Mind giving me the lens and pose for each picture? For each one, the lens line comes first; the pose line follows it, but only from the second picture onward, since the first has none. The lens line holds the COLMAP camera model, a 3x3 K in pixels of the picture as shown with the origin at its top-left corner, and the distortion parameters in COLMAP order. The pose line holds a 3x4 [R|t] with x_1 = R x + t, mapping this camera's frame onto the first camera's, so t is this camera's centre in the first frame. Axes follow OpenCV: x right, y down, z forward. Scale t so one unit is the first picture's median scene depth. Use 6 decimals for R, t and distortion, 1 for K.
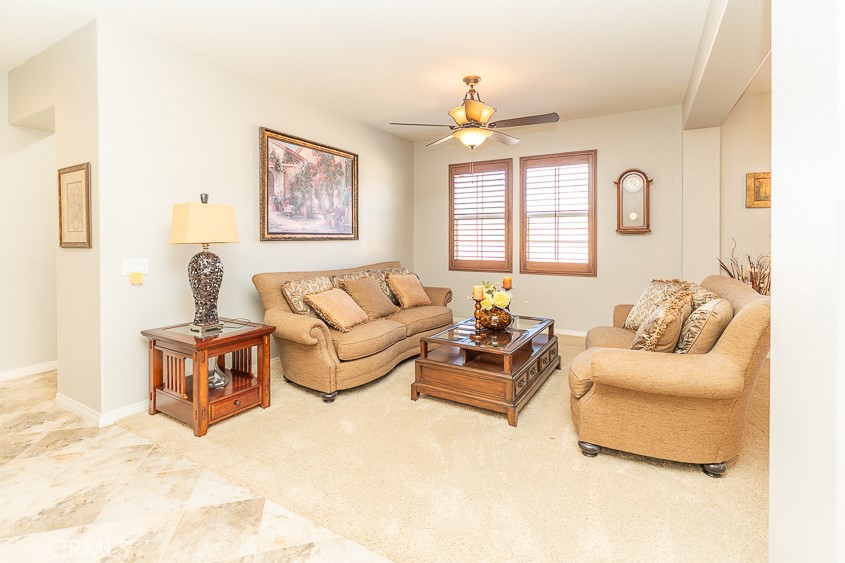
lens RADIAL K [[391.0, 0, 442.2], [0, 391.0, 240.3], [0, 0, 1]] dist [0.000303, -0.000032]
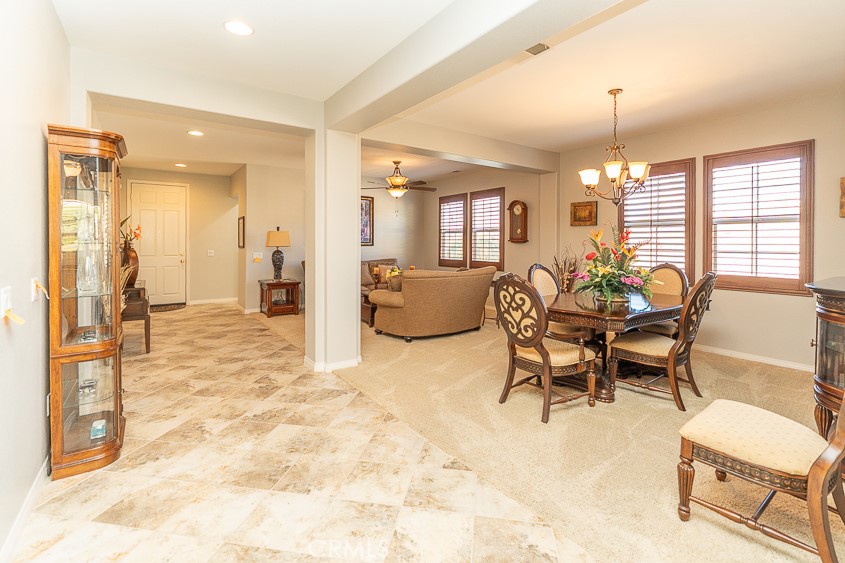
lens RADIAL K [[393.5, 0, 427.1], [0, 393.5, 243.7], [0, 0, 1]] dist [0.000360, 0.000223]
pose [[0.902925, 0.003930, -0.429780, 0.869814], [-0.007865, 0.999942, -0.007379, 0.000411], [0.429726, 0.010043, 0.902904, -0.559573]]
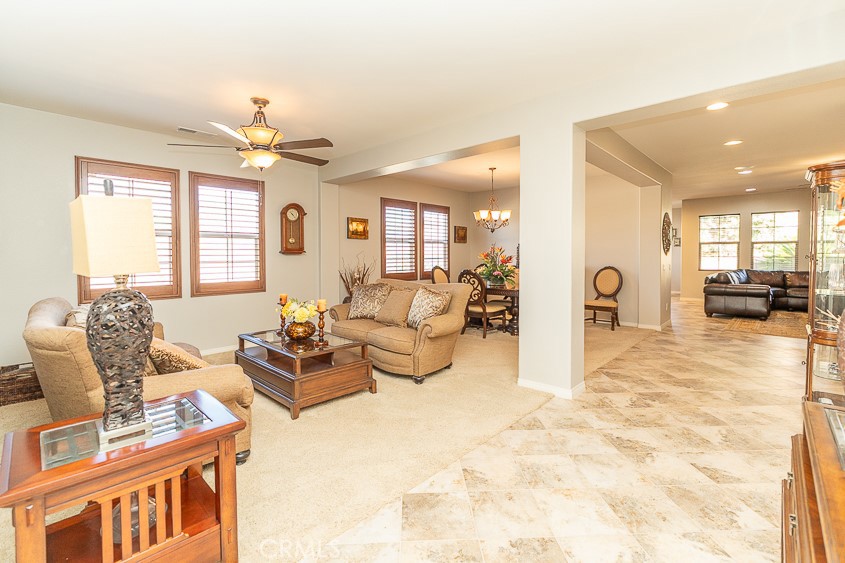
lens RADIAL K [[384.2, 0, 423.8], [0, 384.2, 260.2], [0, 0, 1]] dist [0.000346, 0.000084]
pose [[0.233673, -0.015734, 0.972188, -0.665002], [0.014291, 0.999817, 0.012746, -0.007238], [-0.972210, 0.010915, 0.233855, 0.305823]]
